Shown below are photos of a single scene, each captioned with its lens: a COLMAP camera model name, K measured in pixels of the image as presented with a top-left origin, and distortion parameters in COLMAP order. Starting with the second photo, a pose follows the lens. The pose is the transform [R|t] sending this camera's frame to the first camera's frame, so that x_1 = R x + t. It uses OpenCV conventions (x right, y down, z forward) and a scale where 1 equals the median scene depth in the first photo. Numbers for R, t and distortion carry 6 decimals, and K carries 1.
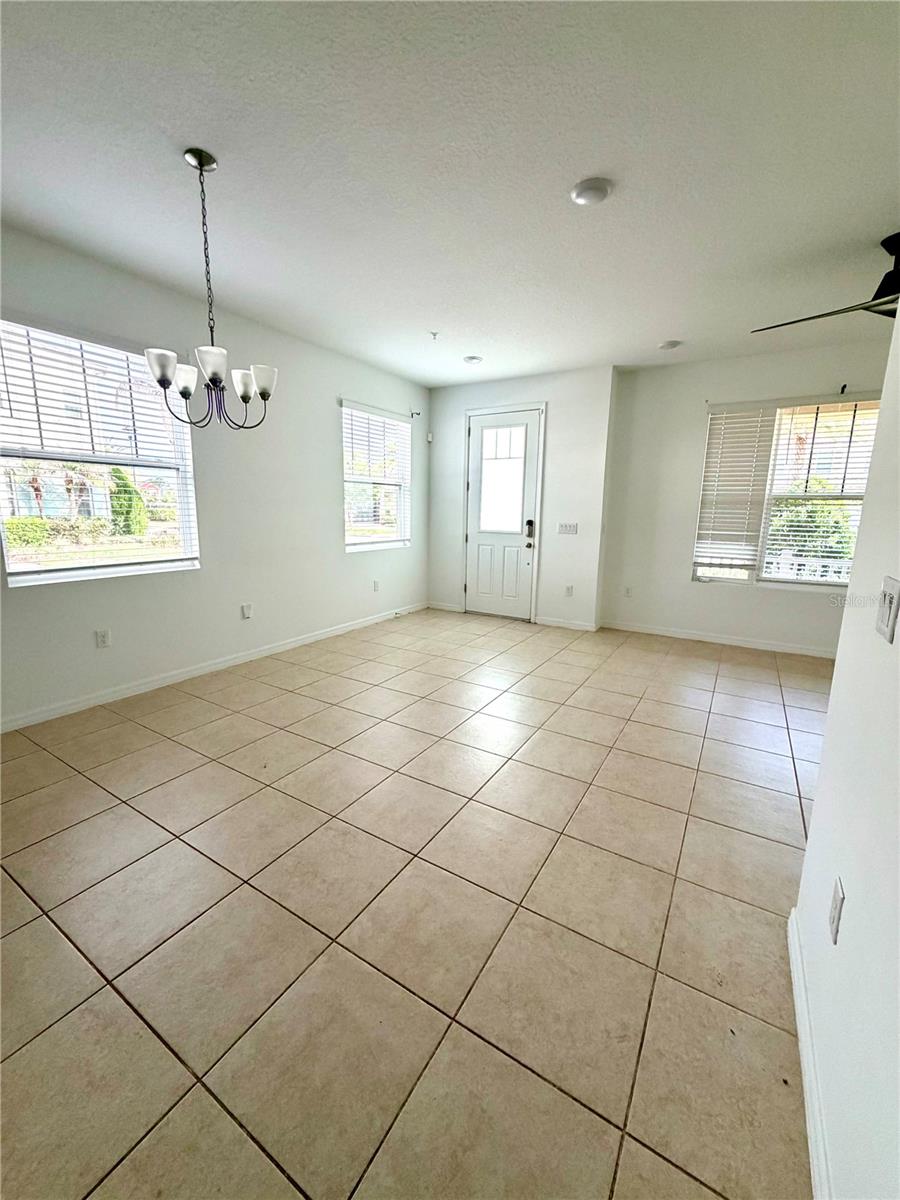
lens RADIAL K [[481.9, 0, 450.0], [0, 481.9, 600.0], [0, 0, 1]] dist [-0.003700, -0.000133]
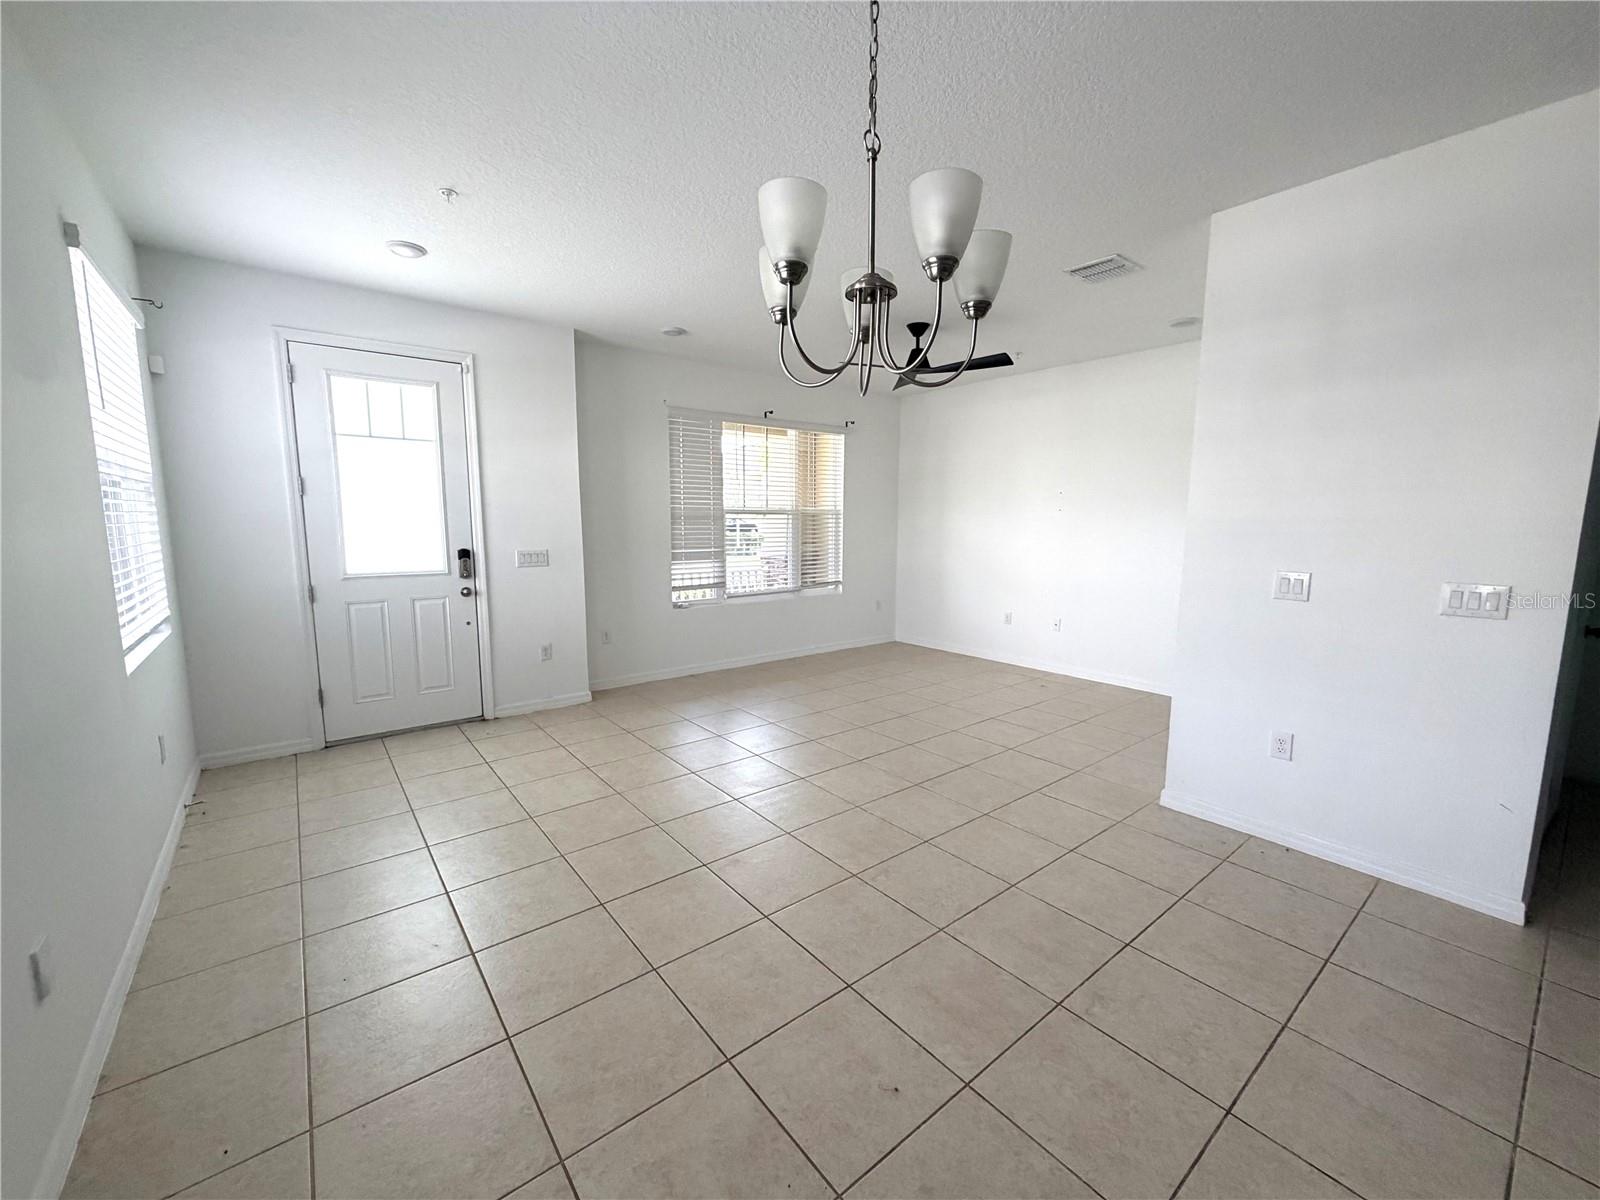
lens RADIAL K [[641.7, 0, 800.0], [0, 641.7, 600.0], [0, 0, 1]] dist [0.001094, 0.000099]
pose [[0.337328, -0.132625, 0.931998, -0.449371], [0.178296, 0.981108, 0.075081, -0.095306], [-0.924349, 0.140844, 0.354601, 0.372736]]
